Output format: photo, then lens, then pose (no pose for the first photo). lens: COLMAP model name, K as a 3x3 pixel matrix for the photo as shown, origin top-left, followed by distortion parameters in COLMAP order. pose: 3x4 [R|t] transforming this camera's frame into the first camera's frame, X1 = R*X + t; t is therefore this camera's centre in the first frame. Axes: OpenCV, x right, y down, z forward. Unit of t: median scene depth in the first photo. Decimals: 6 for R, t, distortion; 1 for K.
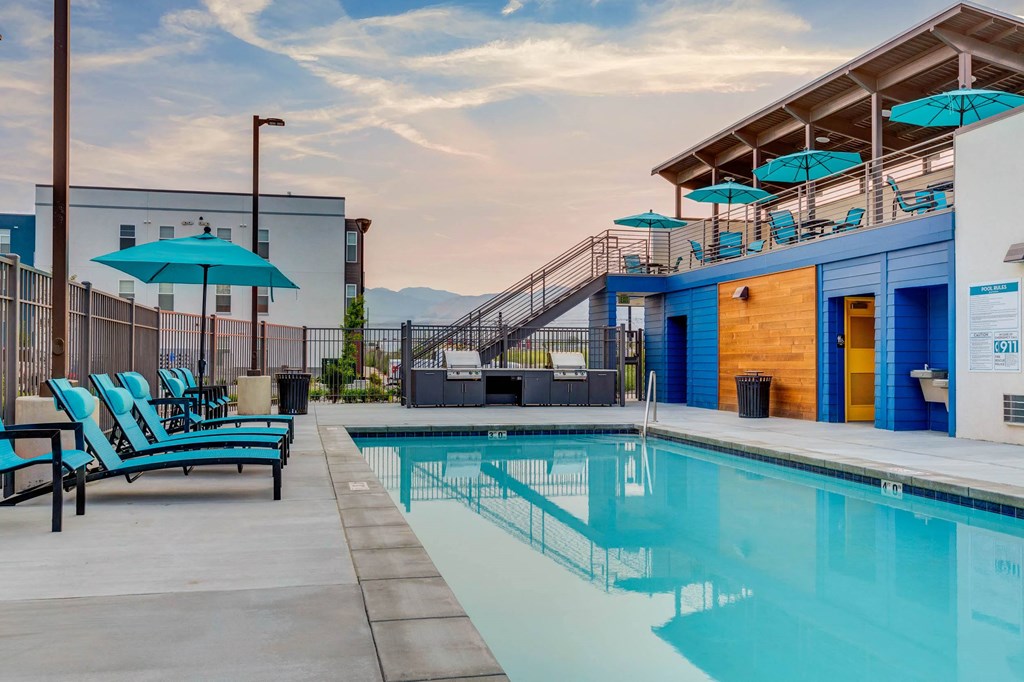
lens RADIAL K [[874.5, 0, 512.4], [0, 874.5, 342.4], [0, 0, 1]] dist [-0.000560, -0.000447]
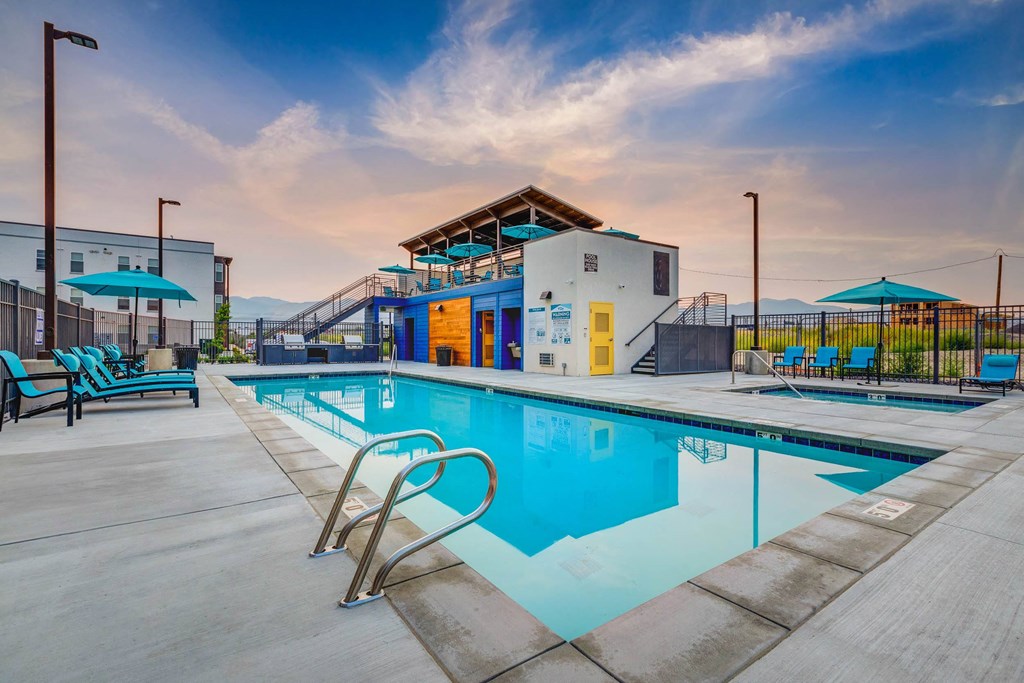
lens RADIAL K [[454.8, 0, 512.7], [0, 454.8, 338.6], [0, 0, 1]] dist [0.001420, 0.000298]
pose [[0.922758, -0.000479, 0.385381, 0.000914], [-0.006347, 0.999845, 0.016441, -0.001077], [-0.385329, -0.017618, 0.922611, -0.093637]]
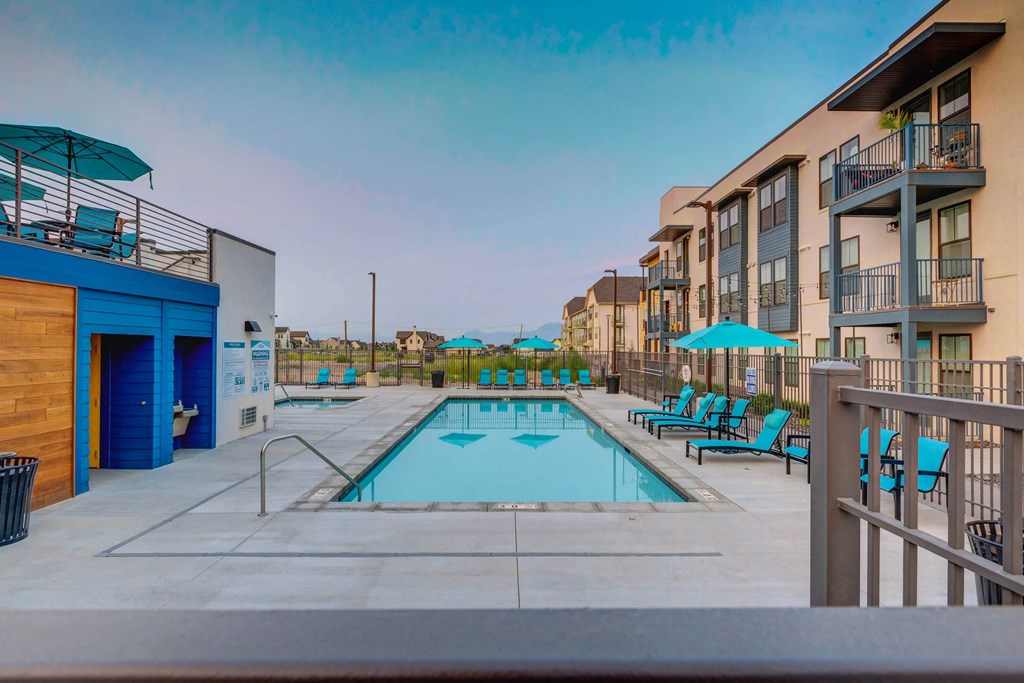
lens RADIAL K [[498.2, 0, 512.9], [0, 498.2, 344.3], [0, 0, 1]] dist [0.000342, 0.000048]
pose [[-0.975790, -0.004523, 0.218664, -0.096404], [-0.010483, 0.999604, -0.026103, -0.029262], [-0.218460, -0.027763, -0.975451, 1.174299]]
